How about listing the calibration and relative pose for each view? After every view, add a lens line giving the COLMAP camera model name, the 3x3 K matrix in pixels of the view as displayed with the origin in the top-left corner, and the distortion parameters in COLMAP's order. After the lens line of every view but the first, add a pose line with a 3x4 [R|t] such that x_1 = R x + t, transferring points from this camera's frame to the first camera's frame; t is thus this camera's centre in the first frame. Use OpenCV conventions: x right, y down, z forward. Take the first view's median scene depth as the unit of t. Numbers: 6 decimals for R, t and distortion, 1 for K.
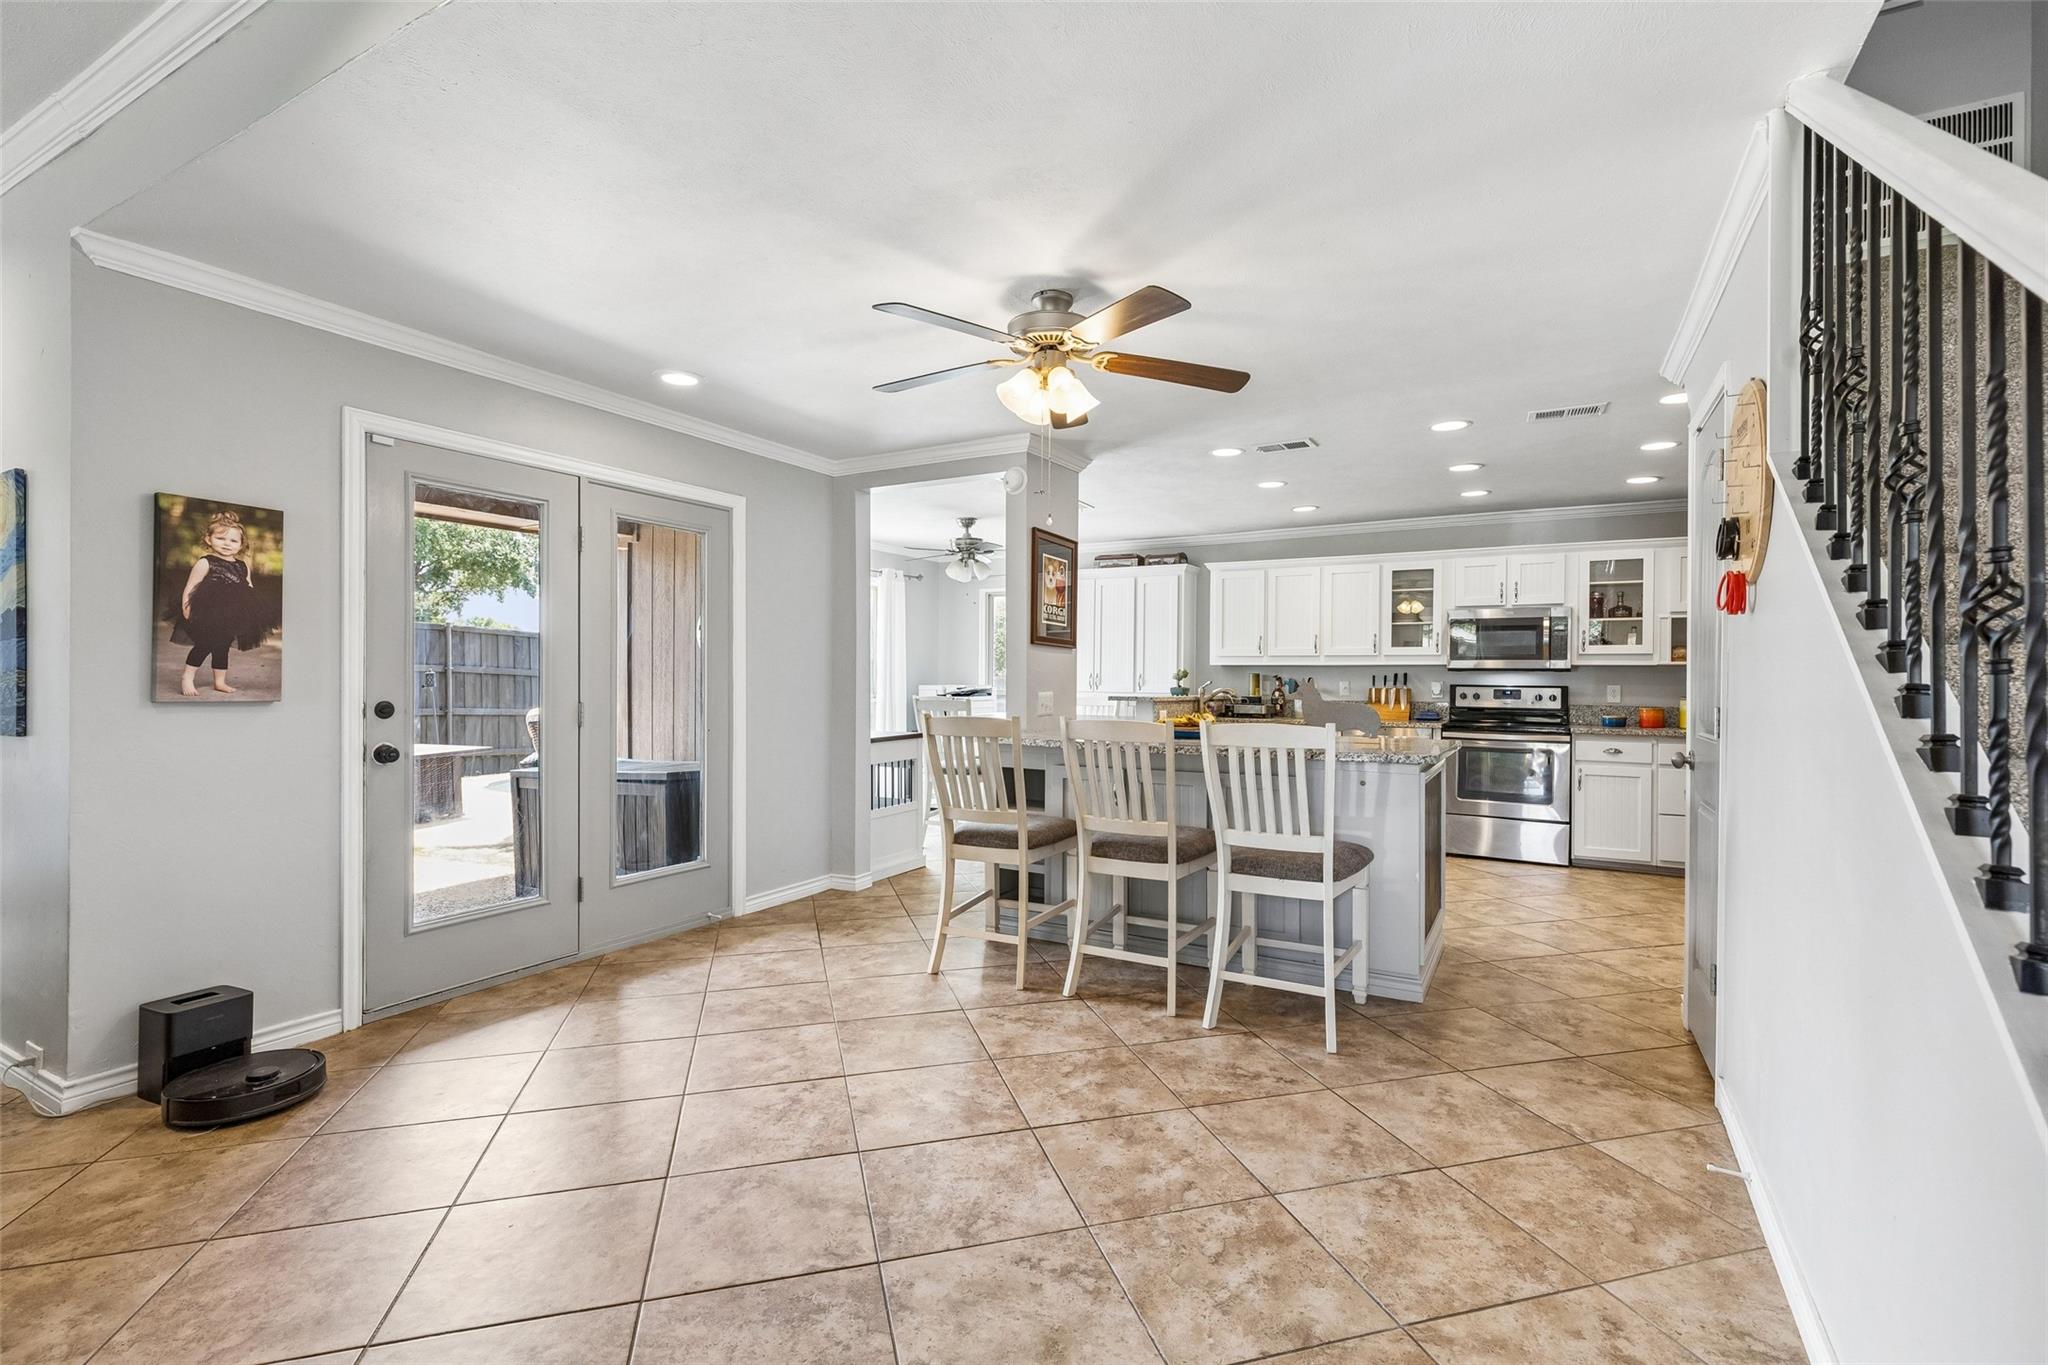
lens RADIAL K [[939.8, 0, 1015.7], [0, 939.8, 684.0], [0, 0, 1]] dist [0.006022, 0.000110]
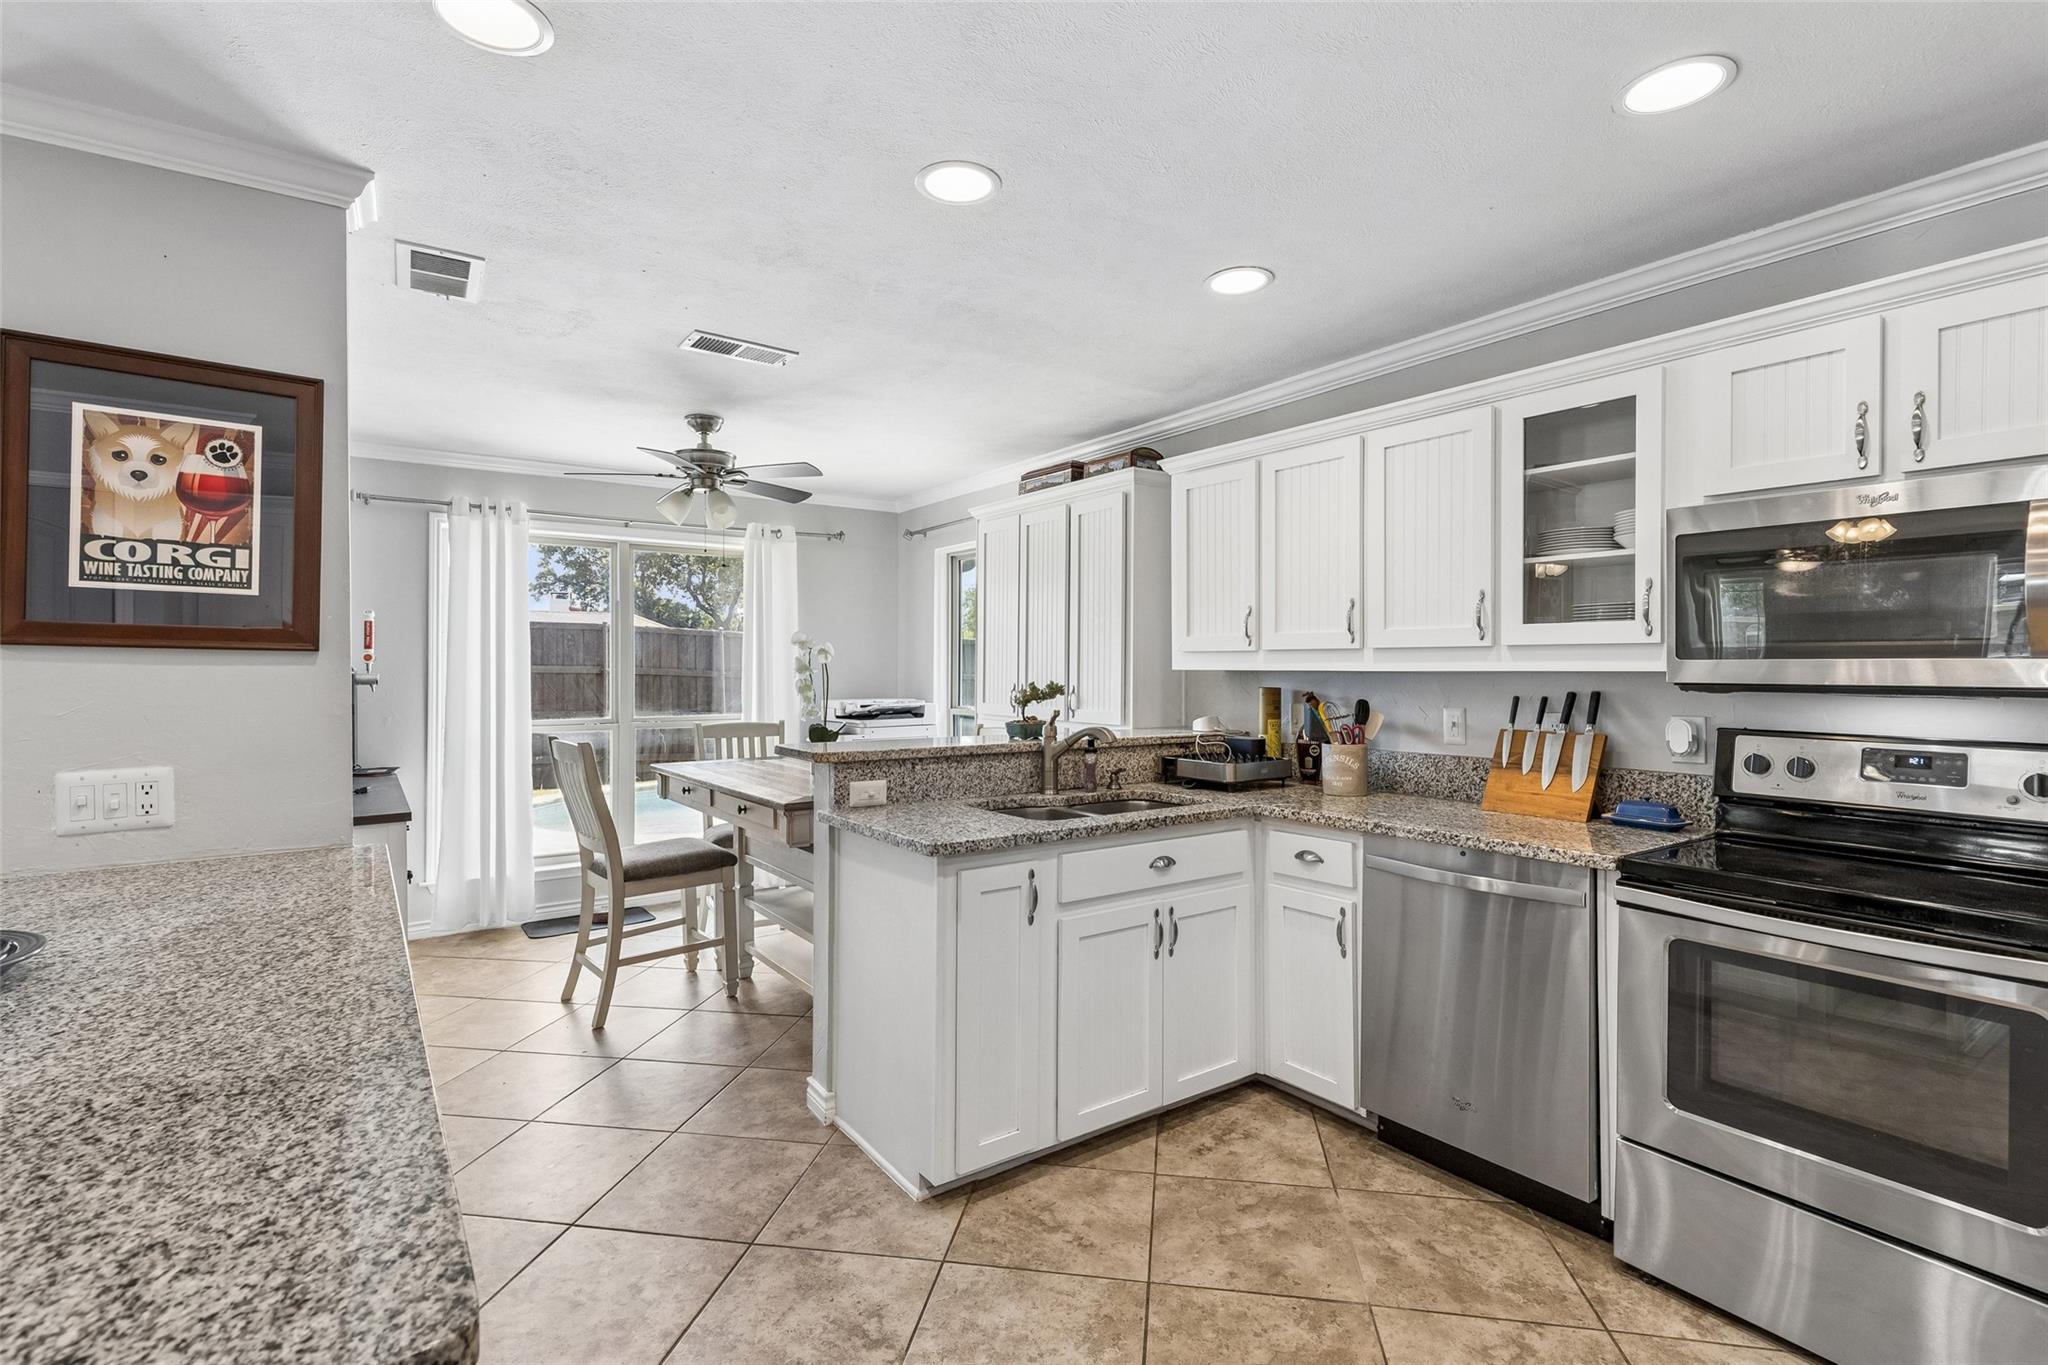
lens RADIAL K [[939.8, 0, 1035.4], [0, 939.8, 669.6], [0, 0, 1]] dist [0.006022, 0.000110]
pose [[0.911055, -0.005241, -0.412250, 0.370788], [0.003799, 0.999983, -0.004316, -0.019953], [0.412266, 0.002366, 0.911060, 0.572553]]
